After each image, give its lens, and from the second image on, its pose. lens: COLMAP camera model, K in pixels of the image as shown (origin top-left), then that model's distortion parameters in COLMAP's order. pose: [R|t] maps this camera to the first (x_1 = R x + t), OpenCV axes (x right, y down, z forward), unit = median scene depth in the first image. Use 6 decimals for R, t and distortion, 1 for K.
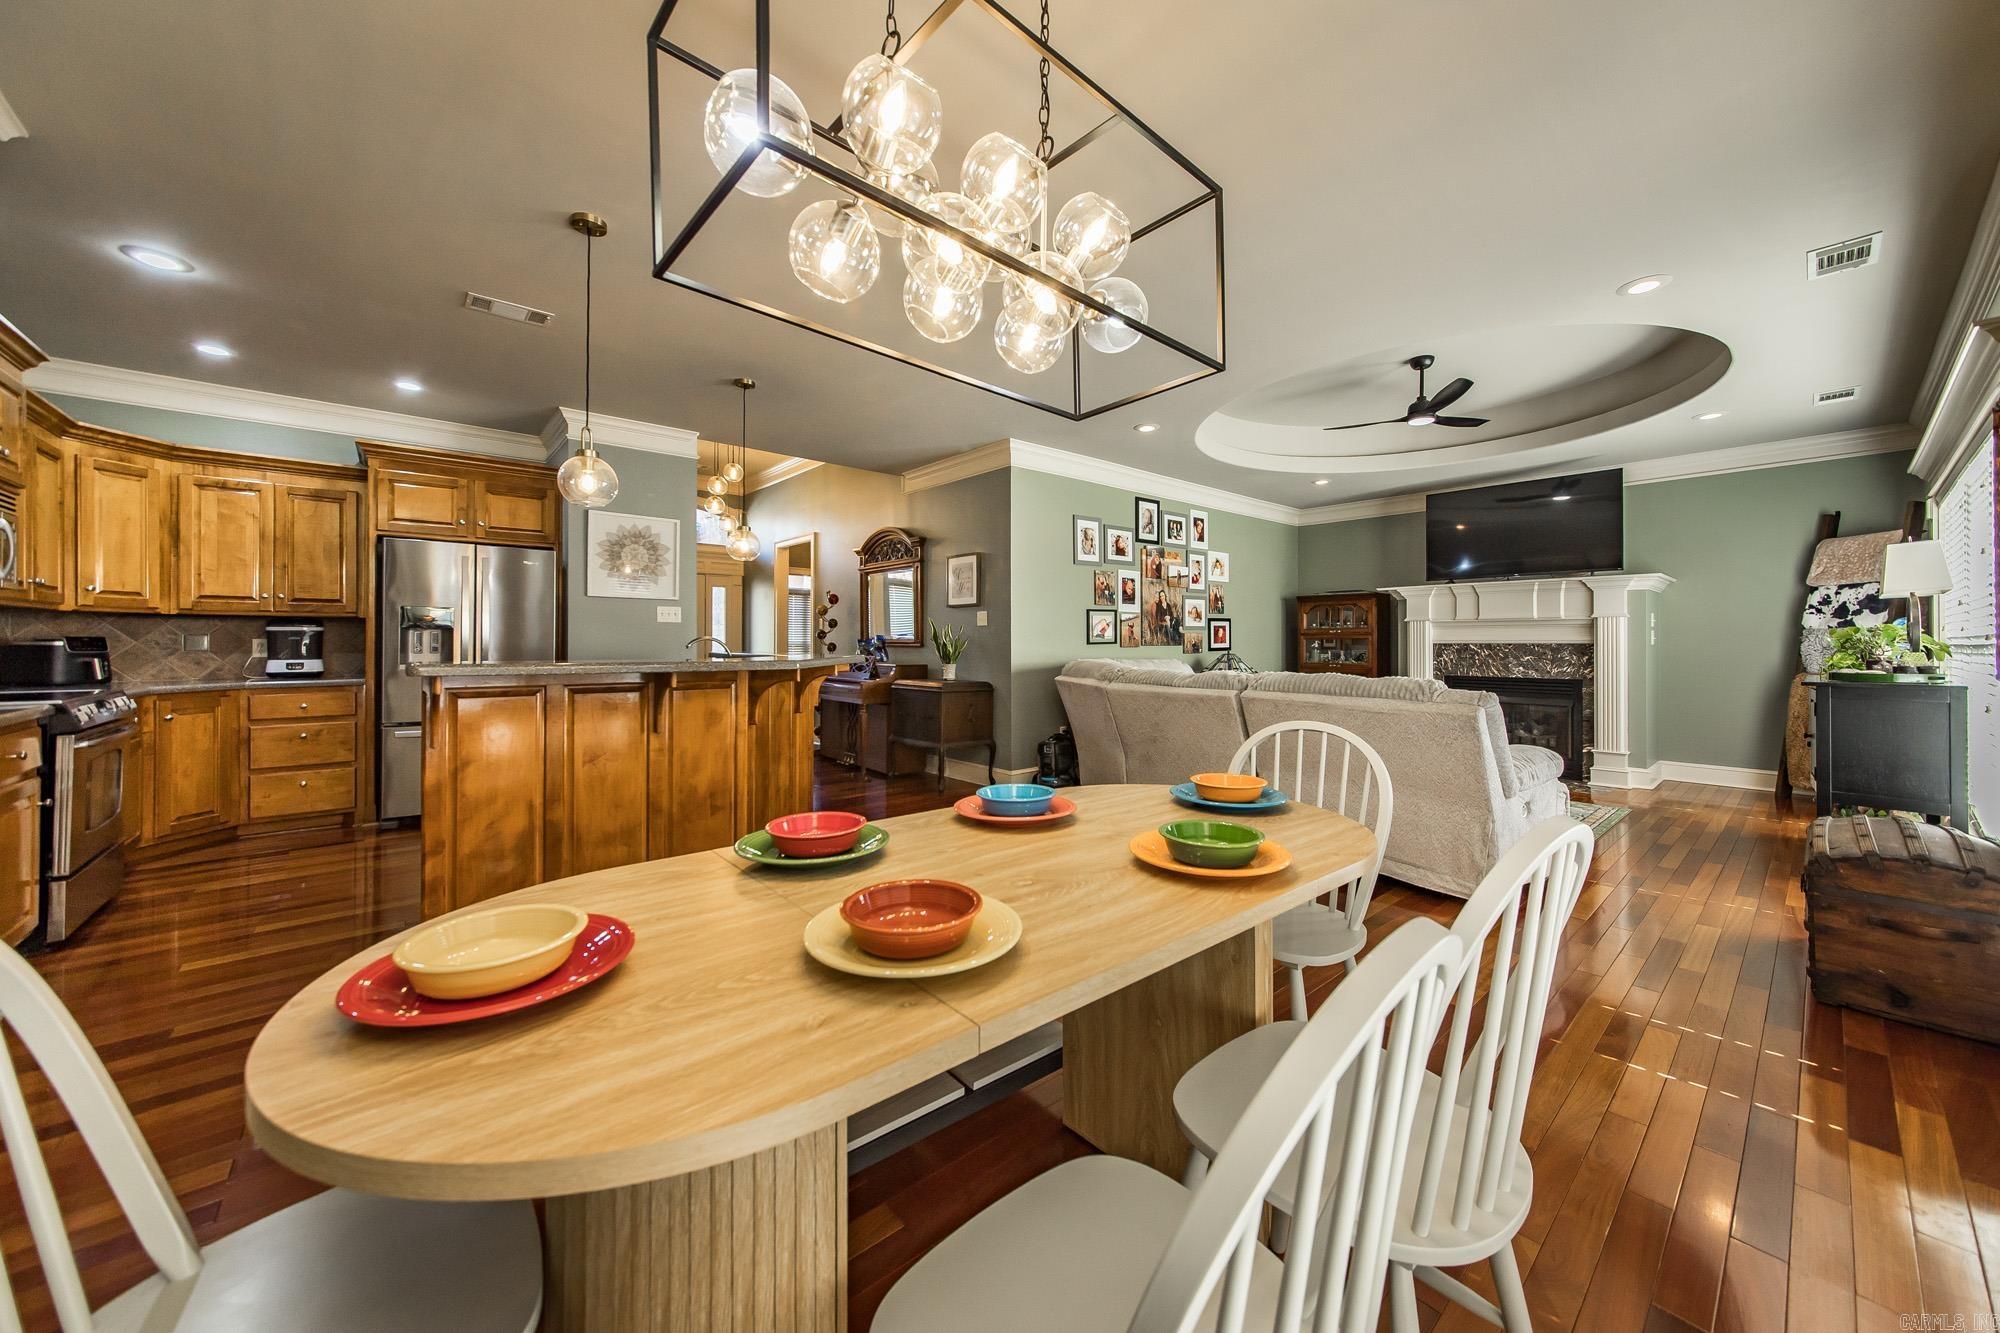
lens RADIAL K [[717.1, 0, 1005.1], [0, 717.1, 642.1], [0, 0, 1]] dist [-0.010199, 0.003710]
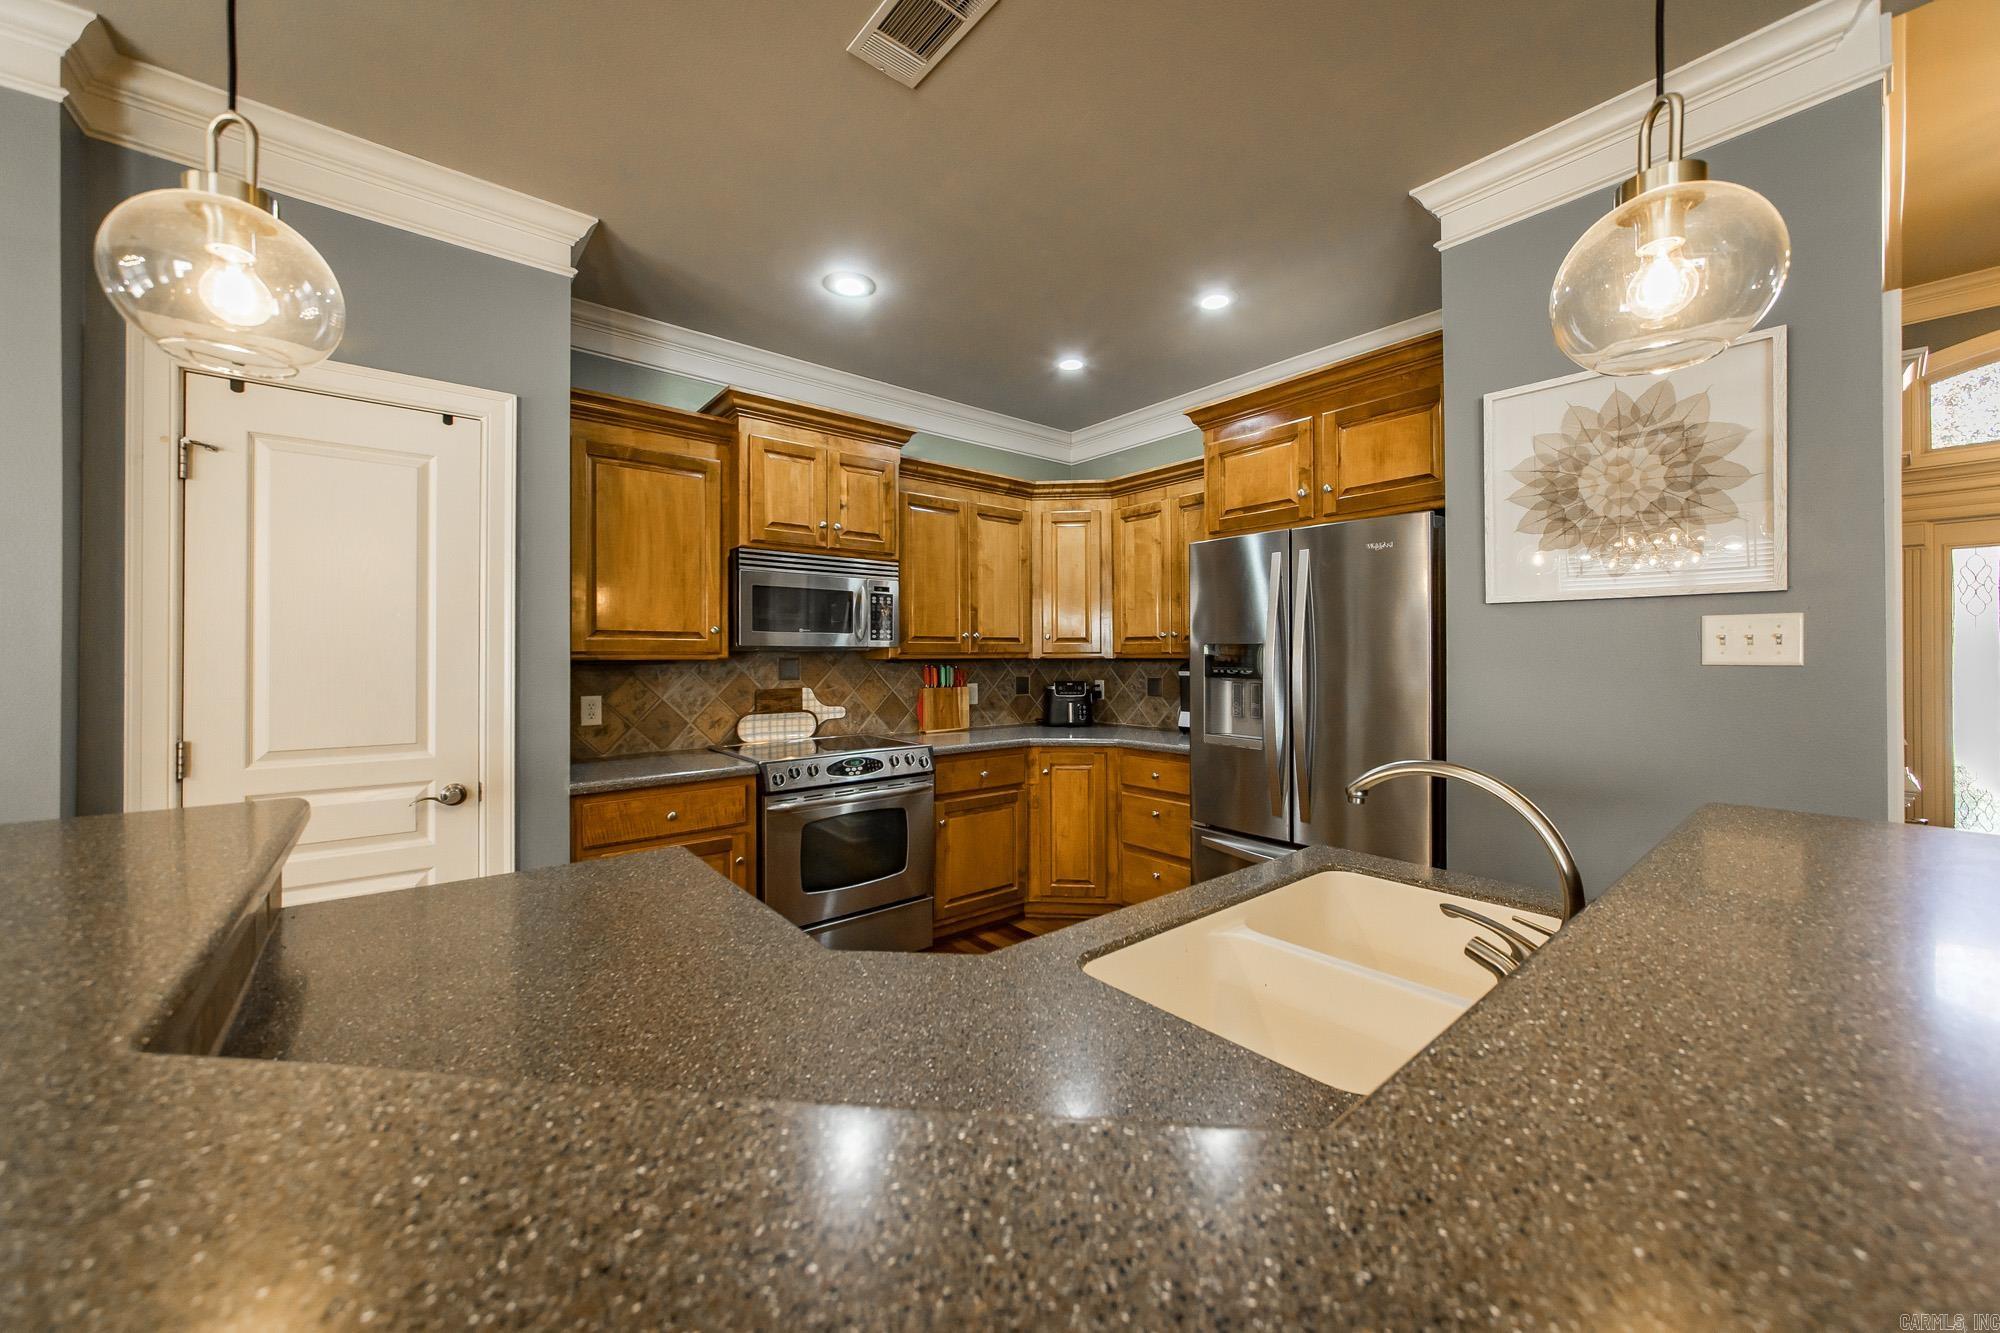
lens RADIAL K [[717.1, 0, 996.5], [0, 717.1, 650.9], [0, 0, 1]] dist [-0.010199, 0.003710]
pose [[-0.019323, -0.009297, -0.999770, -0.145555], [0.003584, 0.999950, -0.009367, -0.029888], [0.999807, -0.003764, -0.019289, 0.626718]]
